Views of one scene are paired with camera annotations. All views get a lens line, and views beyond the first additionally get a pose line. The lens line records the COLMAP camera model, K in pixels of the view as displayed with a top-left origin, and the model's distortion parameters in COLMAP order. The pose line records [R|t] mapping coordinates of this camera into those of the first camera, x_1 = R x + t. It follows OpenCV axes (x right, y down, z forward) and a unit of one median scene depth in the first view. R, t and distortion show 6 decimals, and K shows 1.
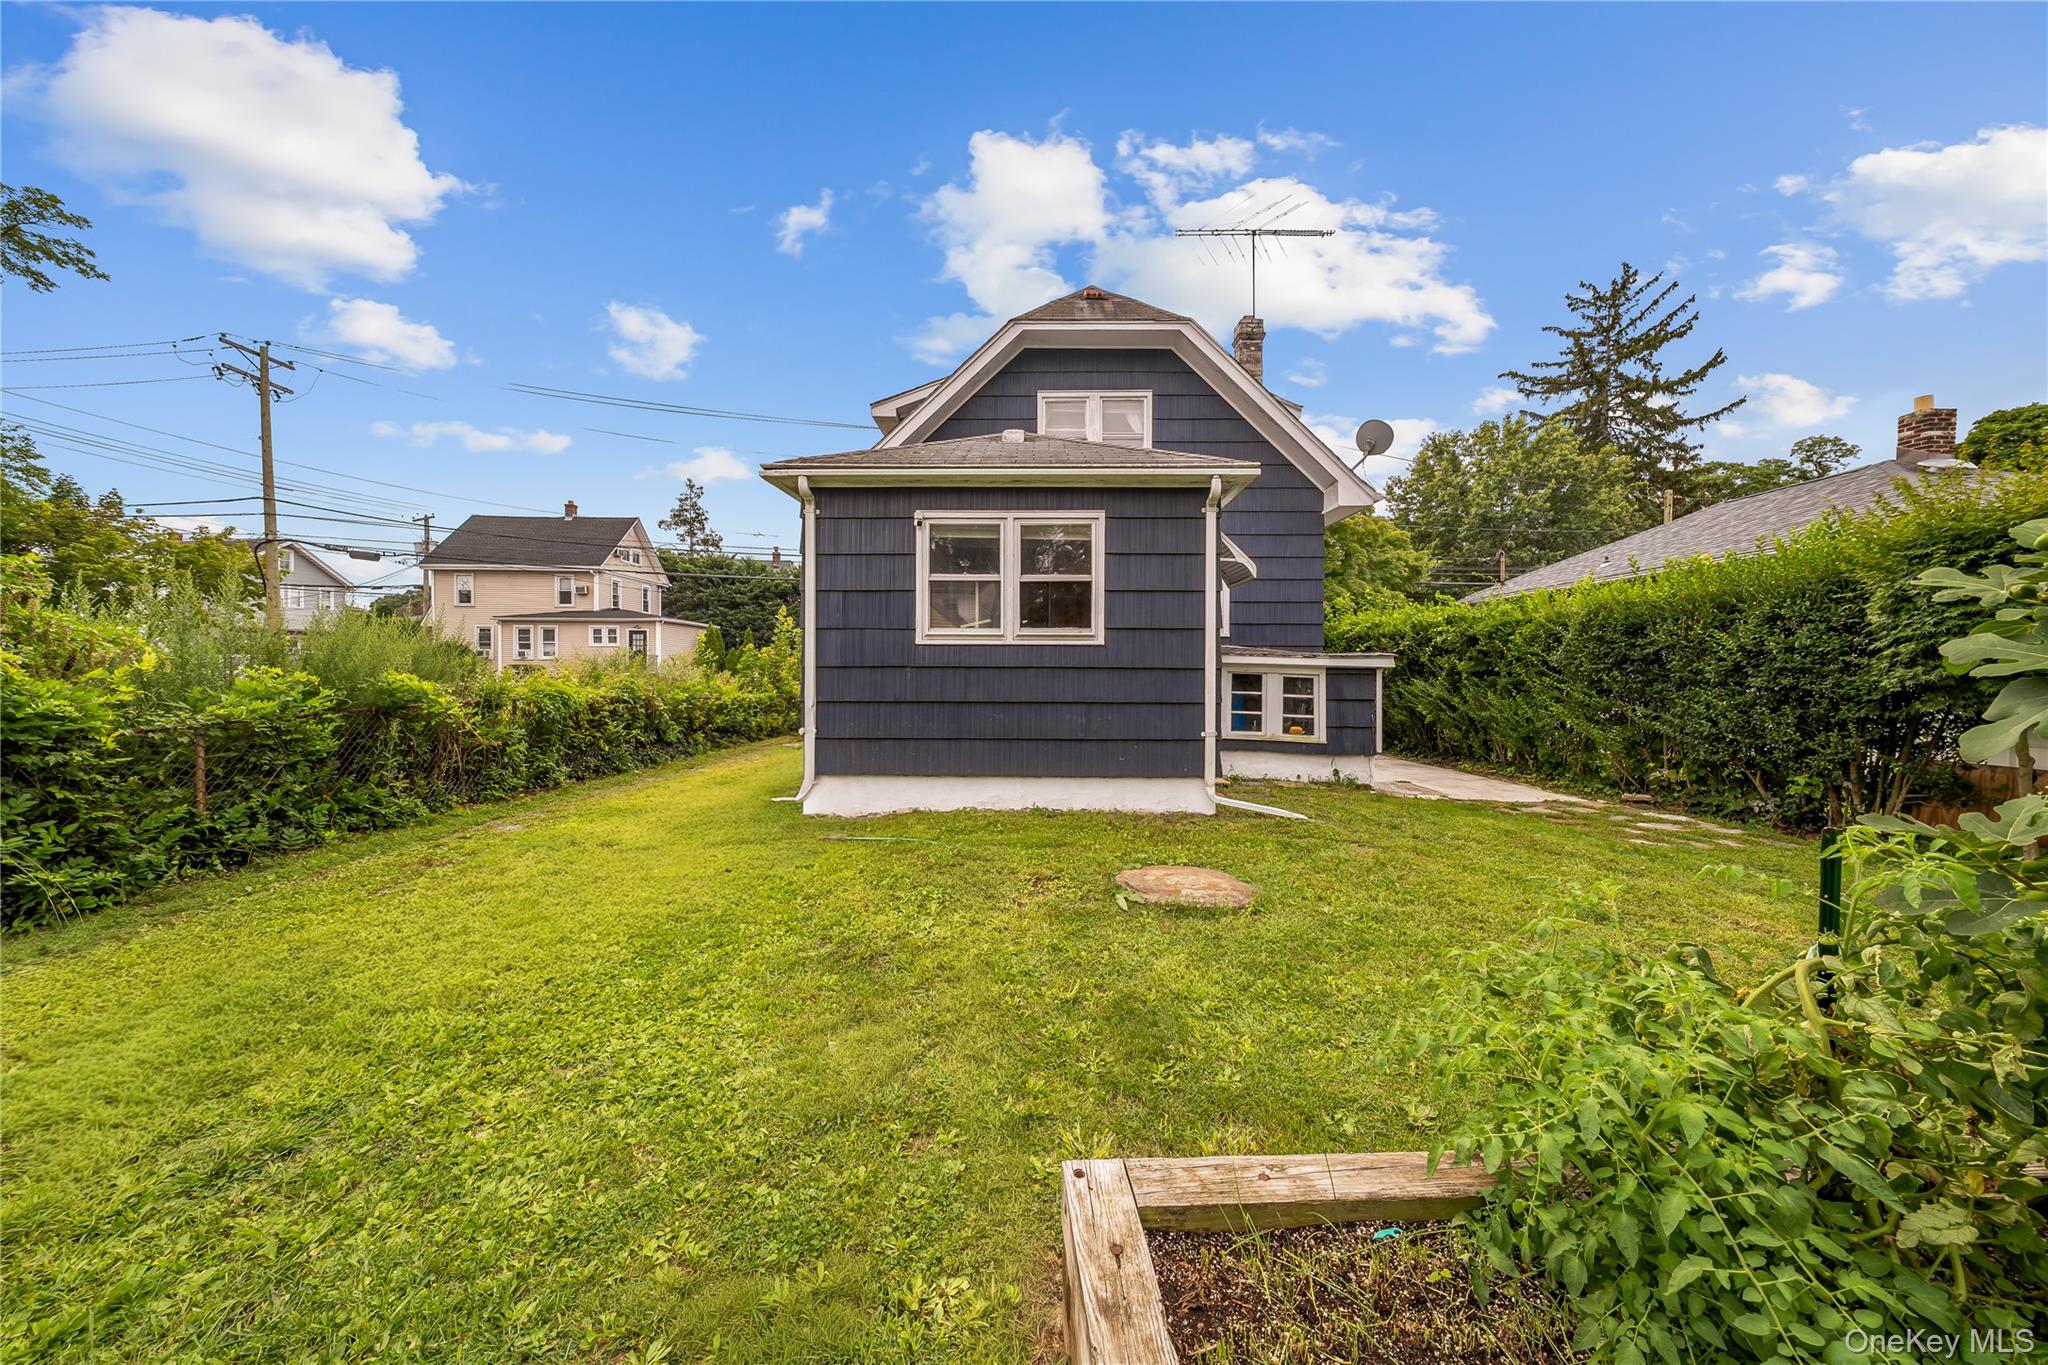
lens RADIAL K [[699.1, 0, 1016.2], [0, 699.1, 680.4], [0, 0, 1]] dist [-0.001030, -0.000062]
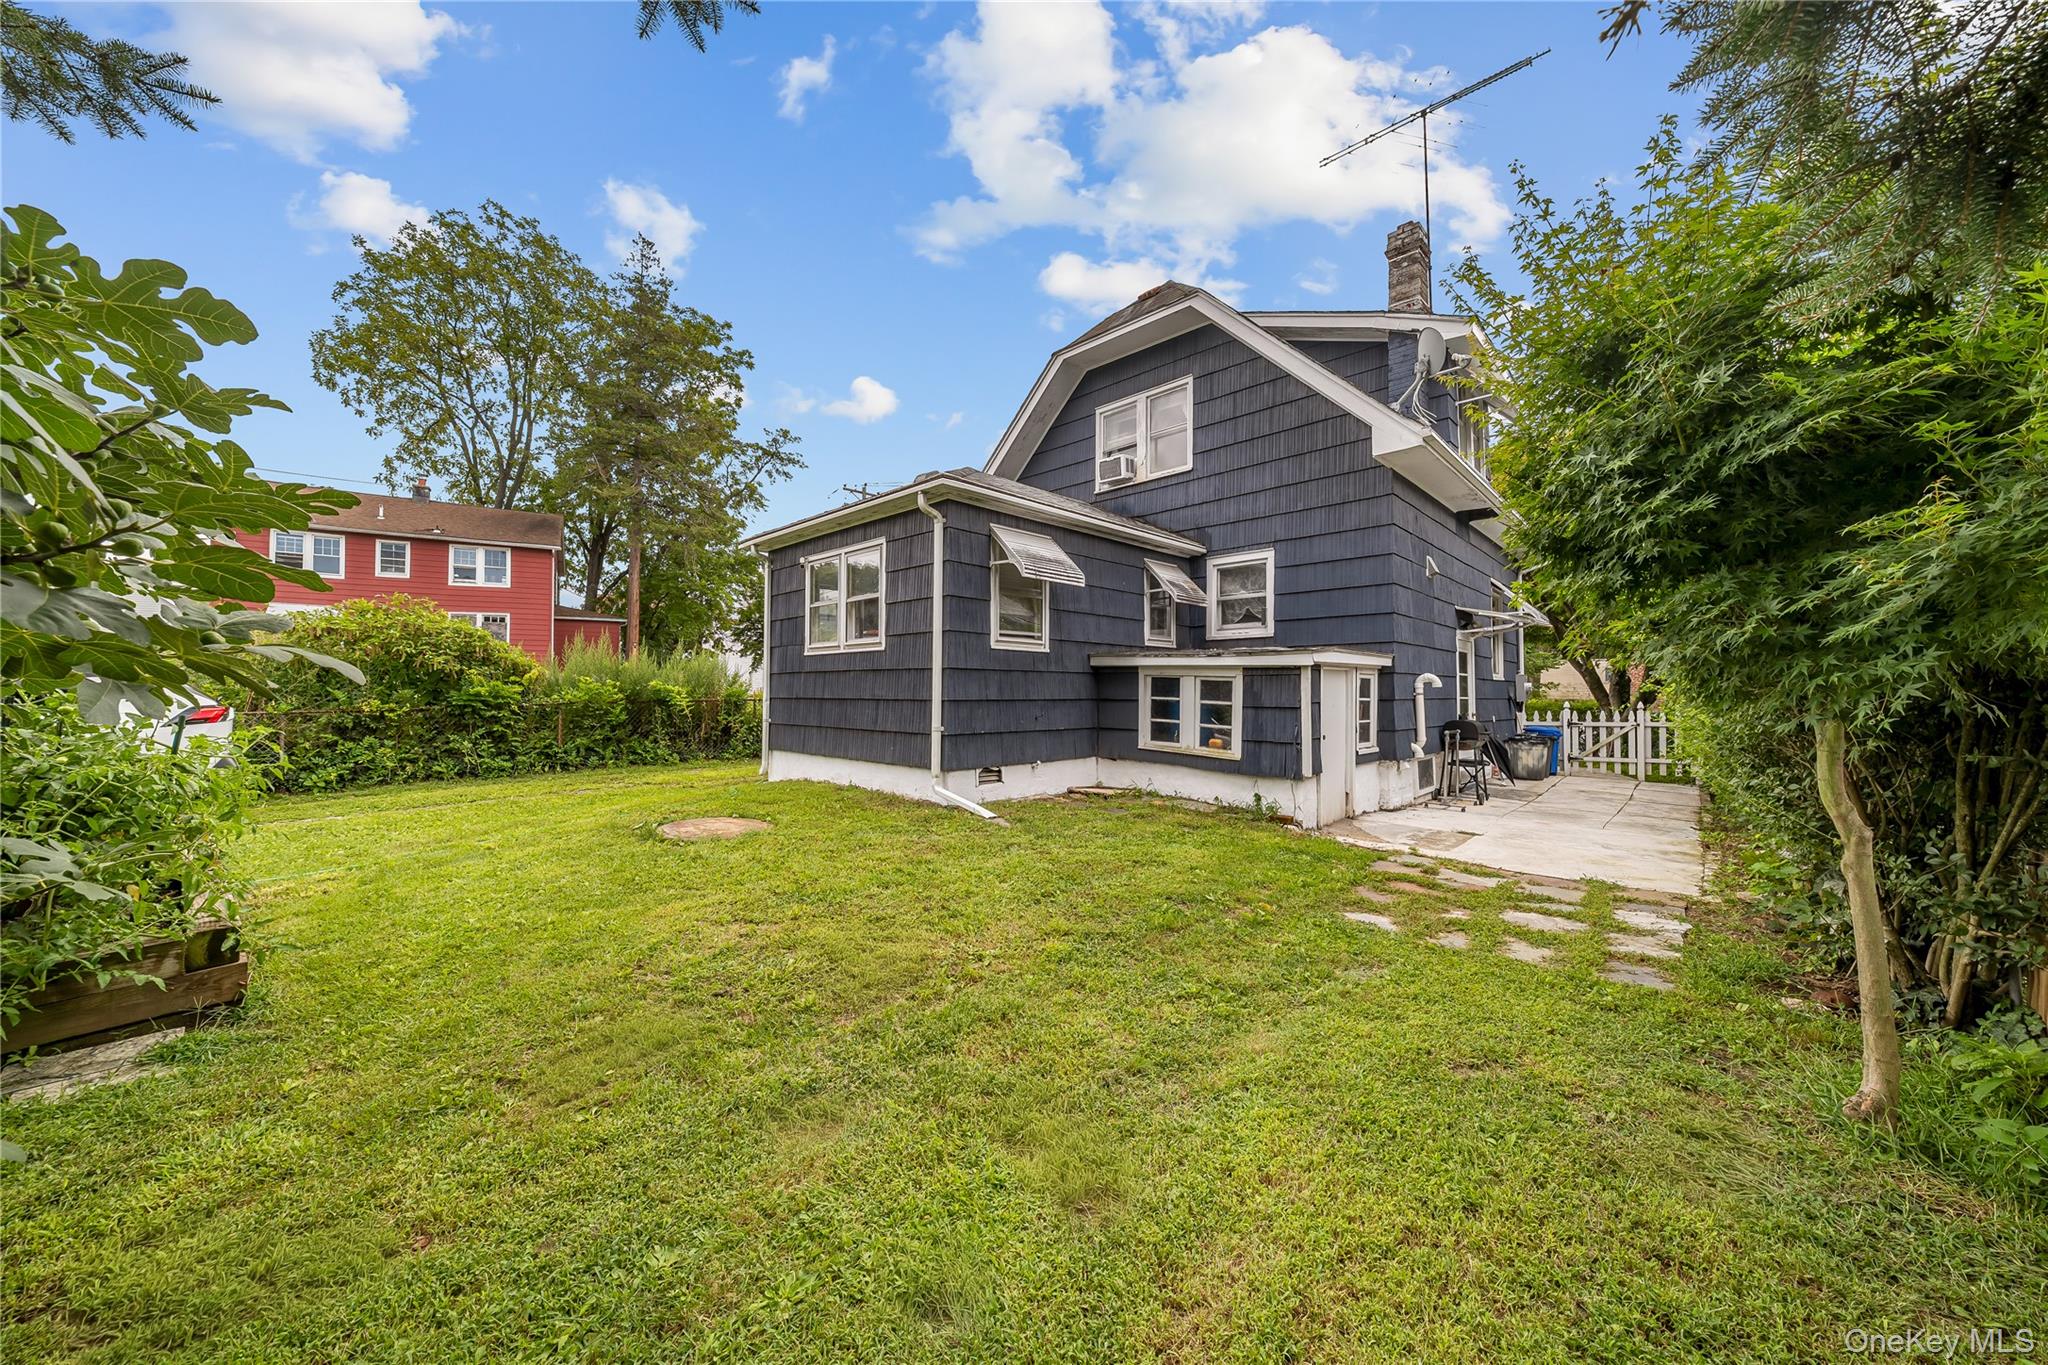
lens RADIAL K [[699.1, 0, 1013.2], [0, 699.1, 682.1], [0, 0, 1]] dist [-0.001030, -0.000062]
pose [[0.733570, -0.009733, -0.679544, 0.803400], [-0.011524, 0.999576, -0.026757, 0.023283], [0.679516, 0.027459, 0.733147, 0.216279]]
